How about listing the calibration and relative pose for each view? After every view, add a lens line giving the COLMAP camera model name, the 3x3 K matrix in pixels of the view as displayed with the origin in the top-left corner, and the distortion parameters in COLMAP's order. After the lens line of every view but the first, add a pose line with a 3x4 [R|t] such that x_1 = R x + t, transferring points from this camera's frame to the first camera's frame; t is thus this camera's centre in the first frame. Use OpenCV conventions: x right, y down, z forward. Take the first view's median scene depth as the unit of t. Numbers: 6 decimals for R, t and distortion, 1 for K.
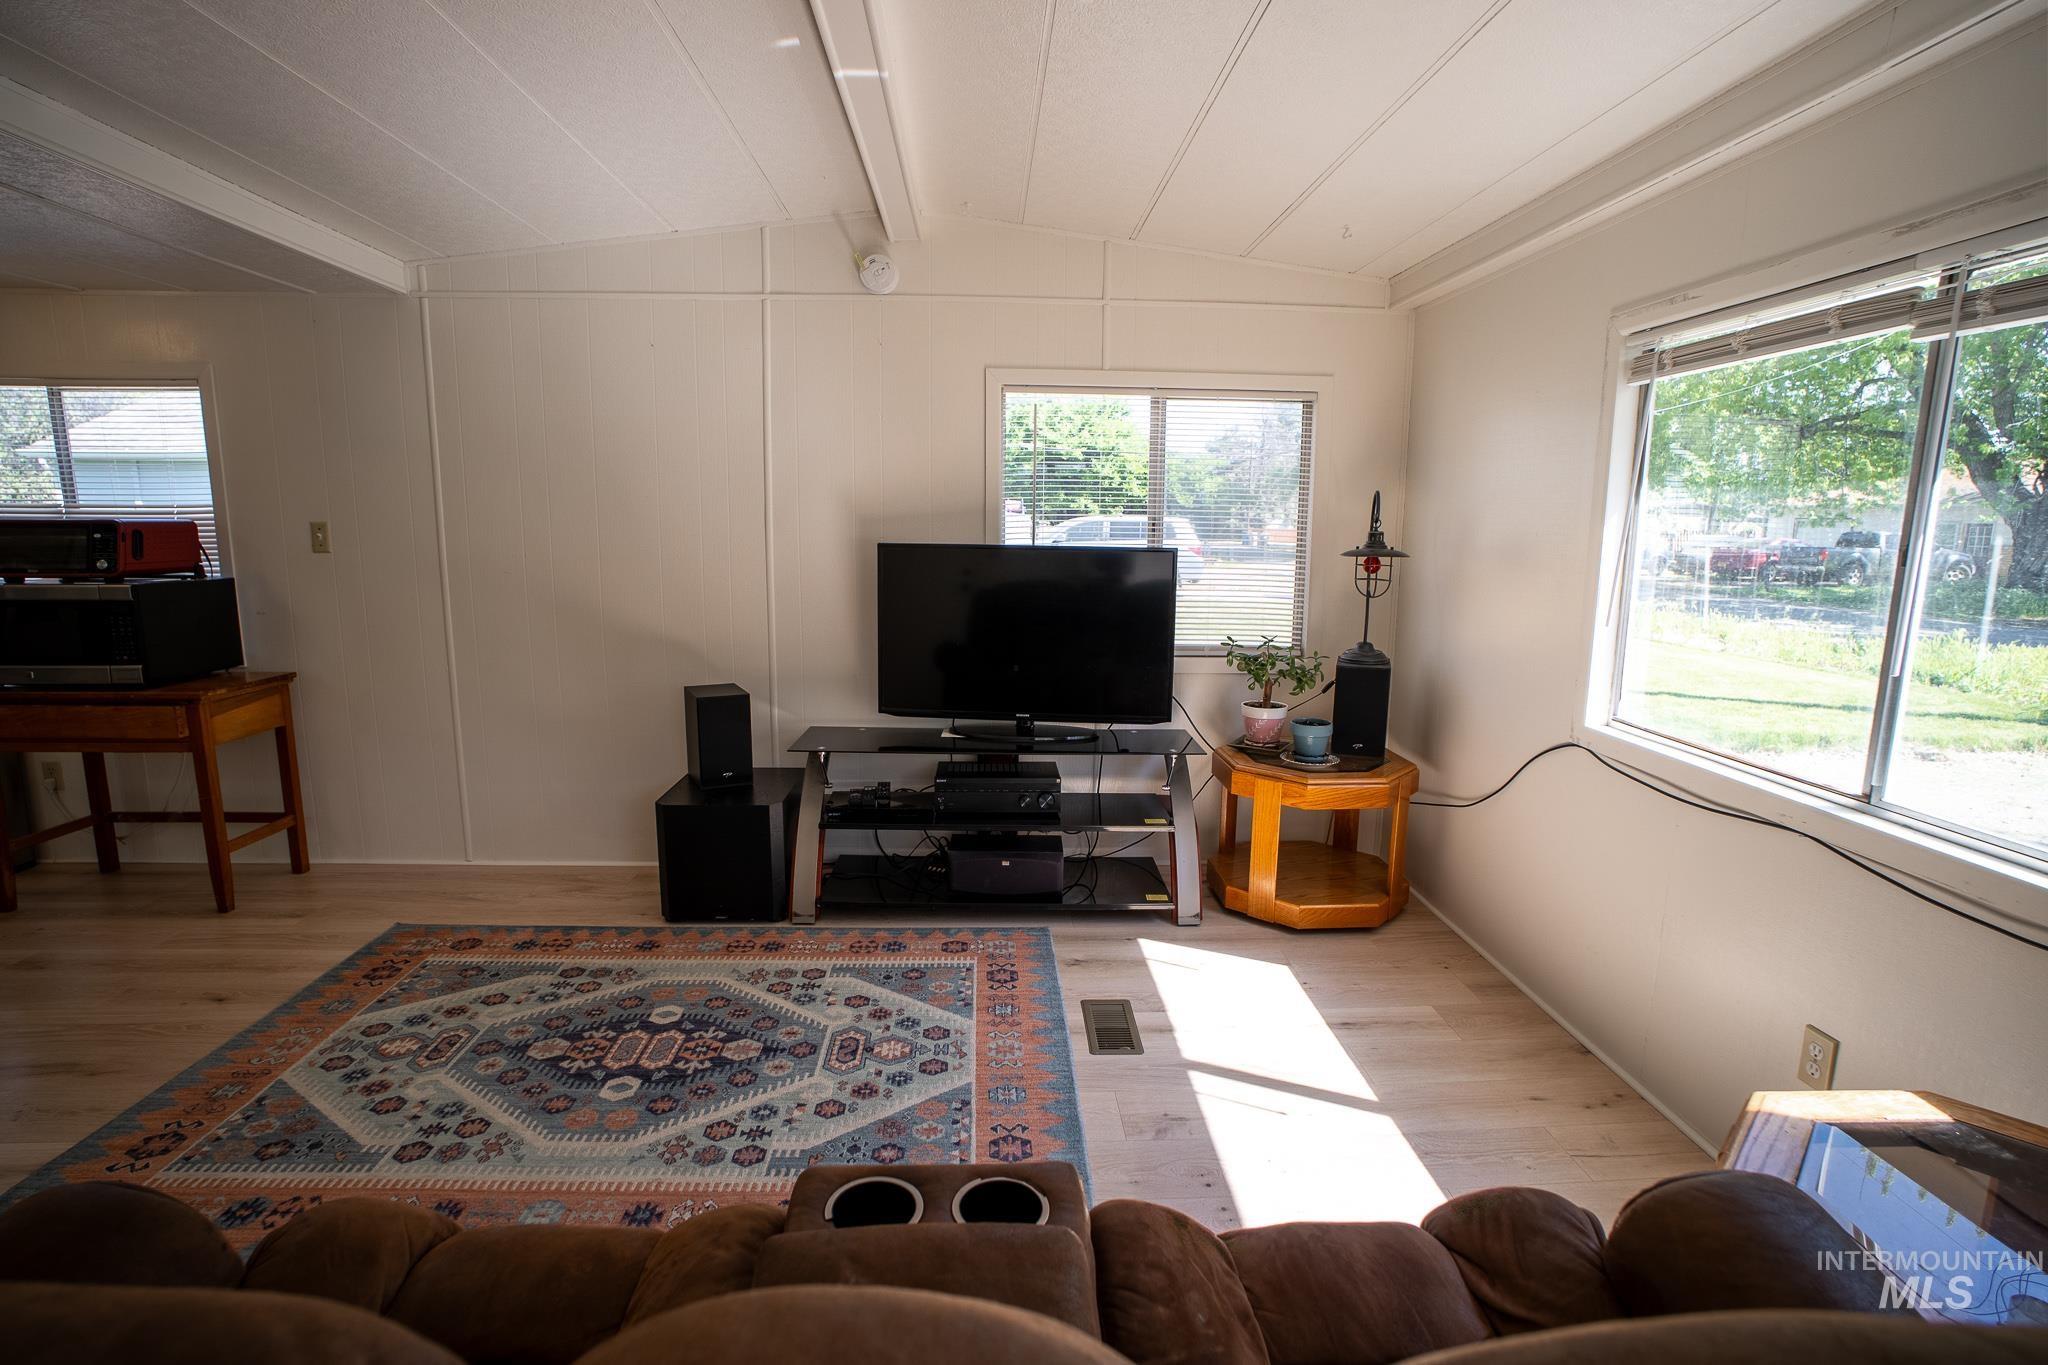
lens RADIAL K [[991.3, 0, 1022.3], [0, 991.3, 688.2], [0, 0, 1]] dist [-0.070192, 0.025178]
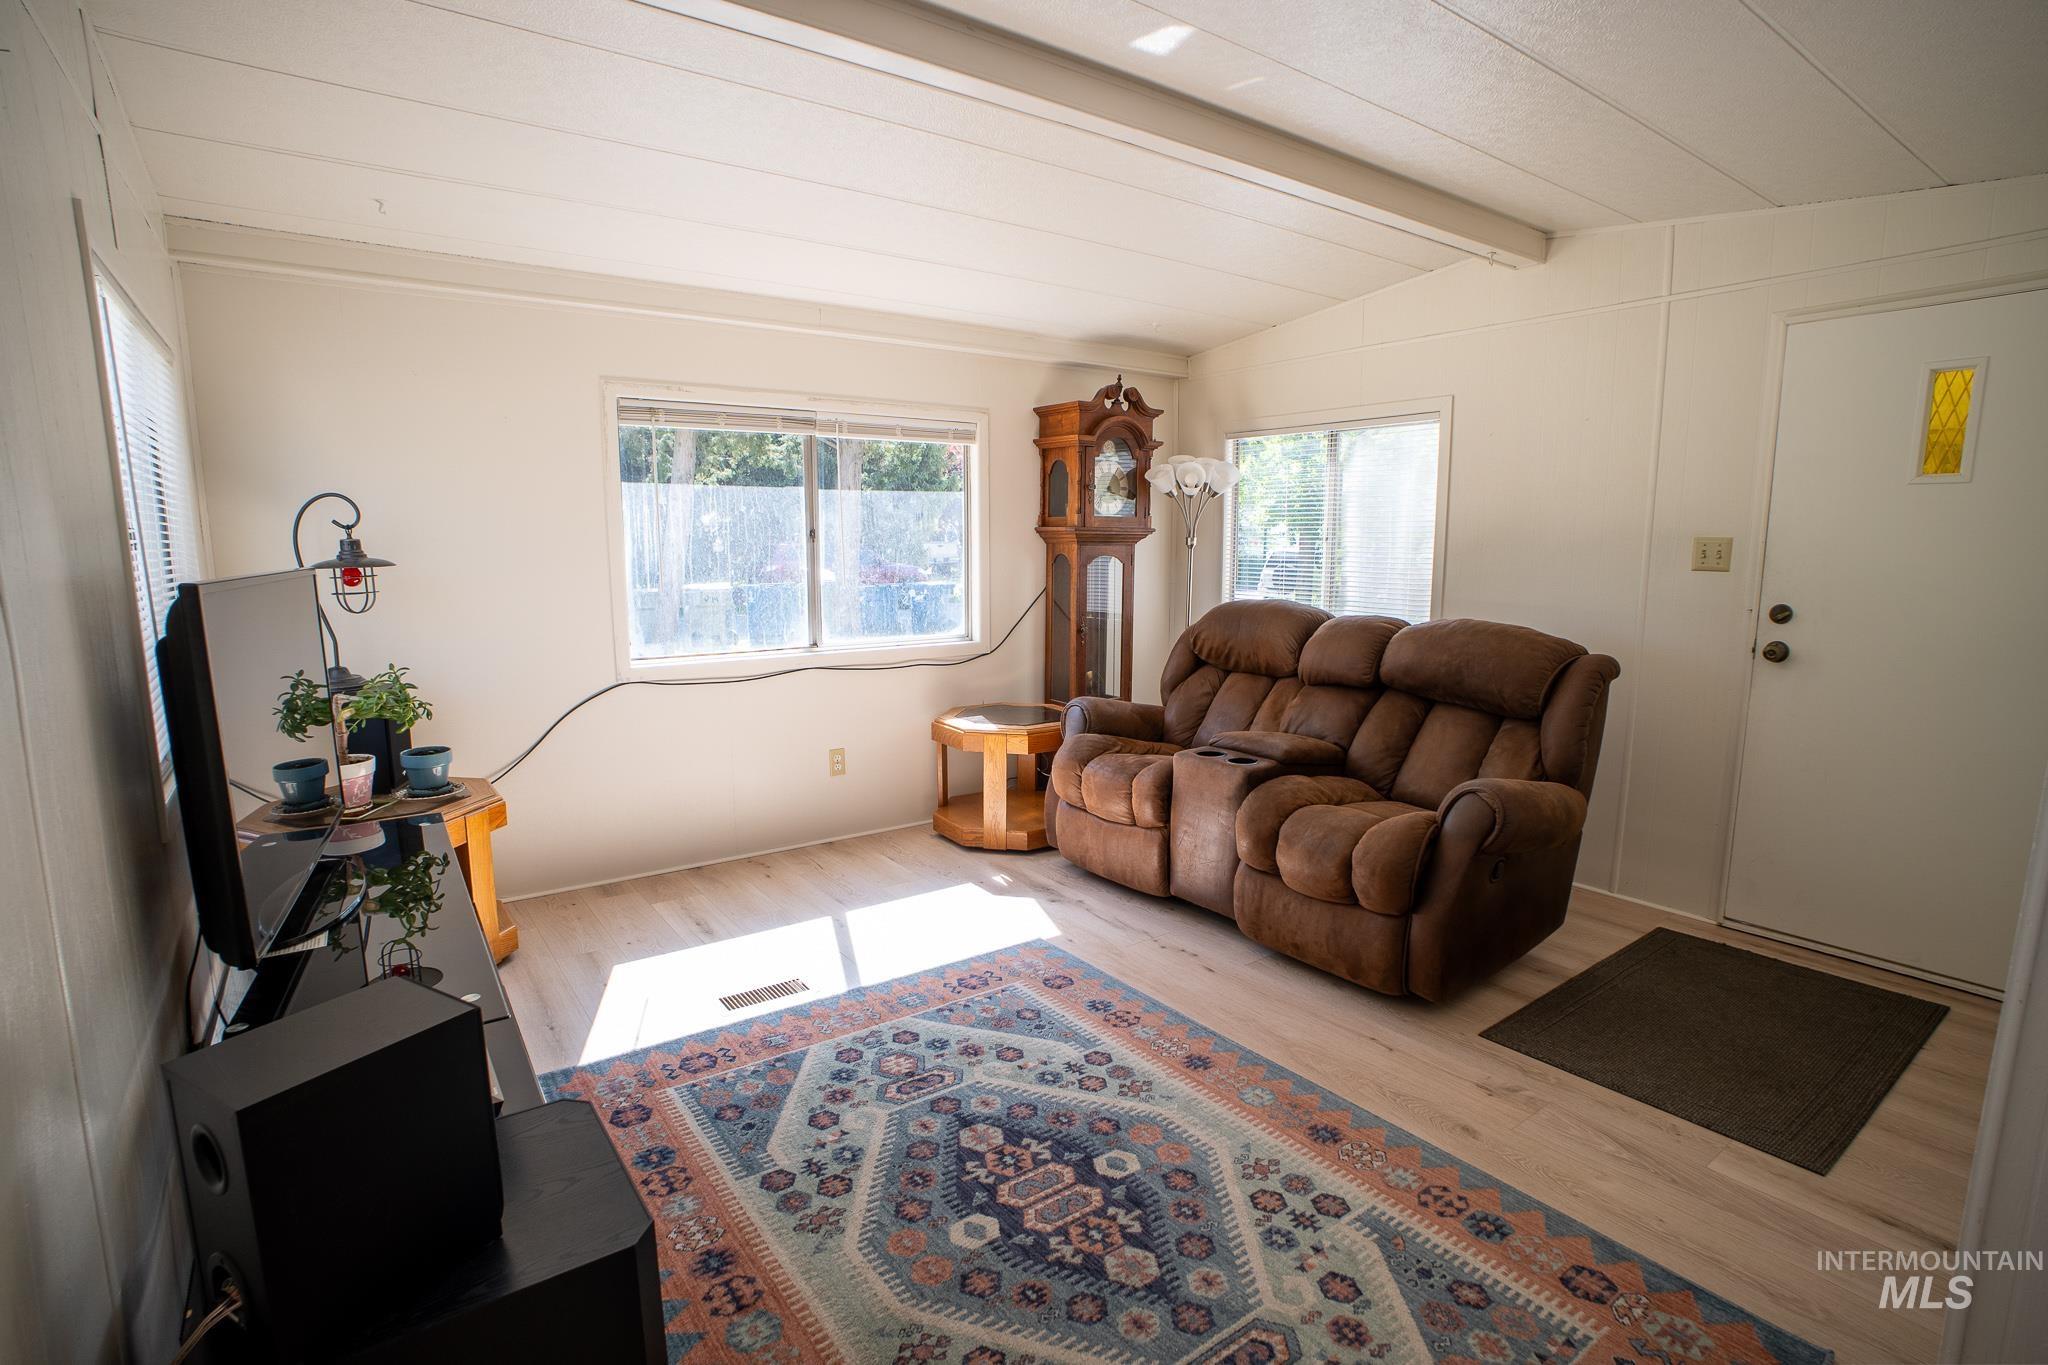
lens RADIAL K [[991.3, 0, 1023.1], [0, 991.3, 694.6], [0, 0, 1]] dist [-0.070192, 0.025178]
pose [[-0.551464, -0.140832, 0.822225, -0.957773], [0.134232, 0.957822, 0.254086, -0.219709], [-0.823328, 0.250488, -0.509300, 1.304050]]
